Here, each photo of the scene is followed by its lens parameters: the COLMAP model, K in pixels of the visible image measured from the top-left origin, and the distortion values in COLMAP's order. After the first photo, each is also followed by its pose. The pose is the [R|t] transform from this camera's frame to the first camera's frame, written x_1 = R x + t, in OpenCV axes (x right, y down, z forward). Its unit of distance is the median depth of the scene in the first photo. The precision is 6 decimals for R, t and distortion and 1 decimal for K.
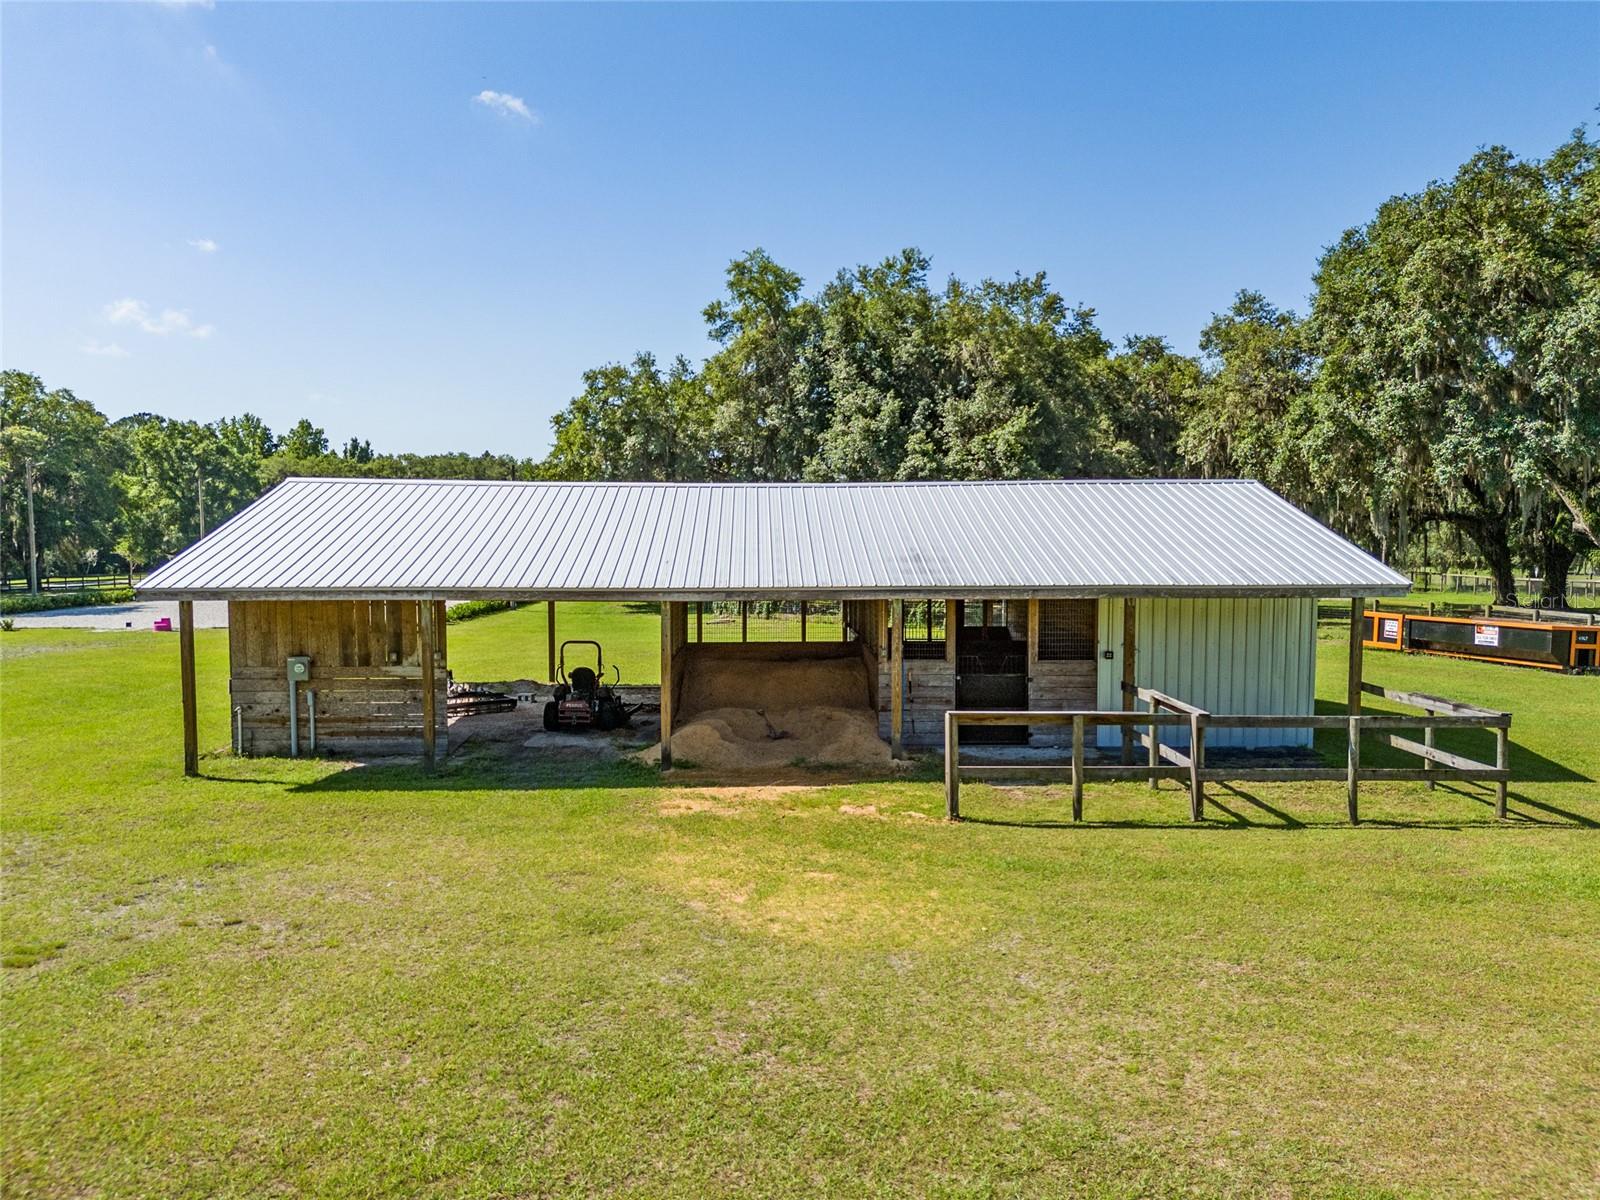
lens RADIAL K [[1097.4, 0, 806.8], [0, 1097.4, 607.9], [0, 0, 1]] dist [0.017920, -0.005376]
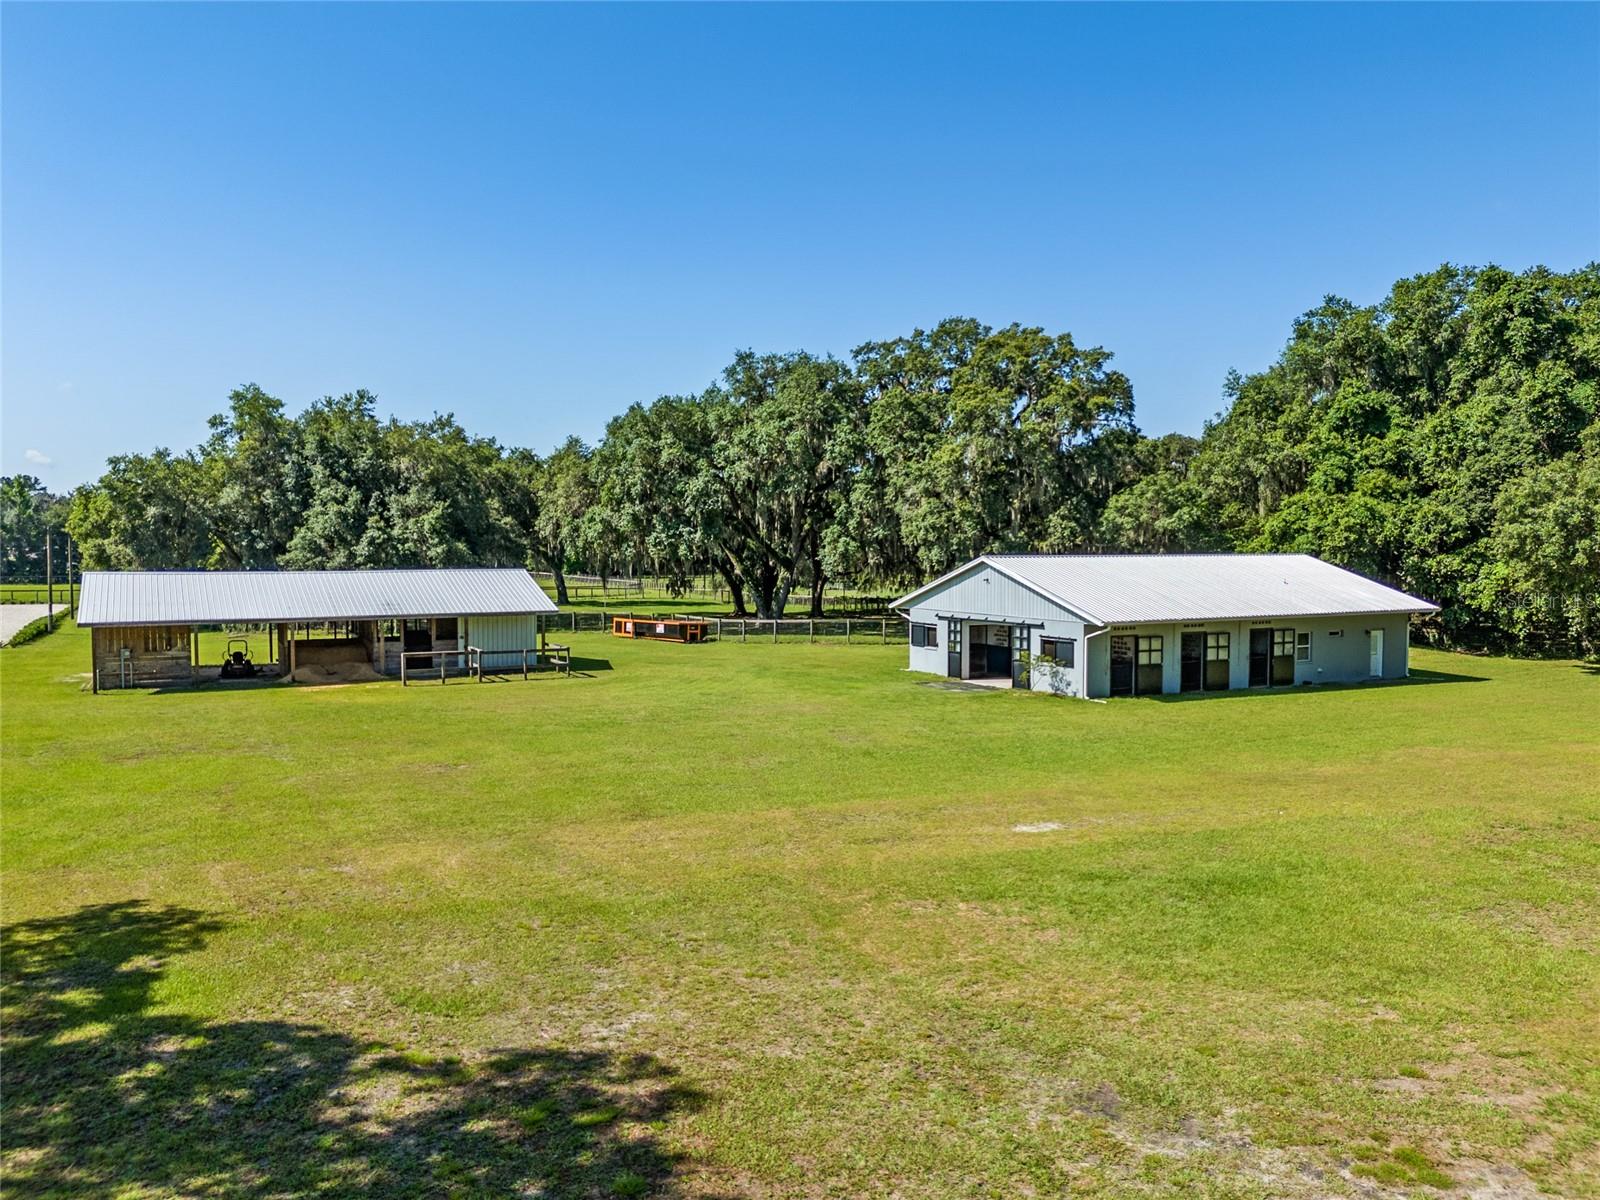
lens RADIAL K [[1097.4, 0, 806.4], [0, 1097.4, 634.7], [0, 0, 1]] dist [0.017920, -0.005376]
pose [[0.882229, -0.031828, 0.469744, -0.104726], [0.025562, 0.999479, 0.019714, 0.001049], [-0.470127, -0.005385, 0.882583, -0.739623]]
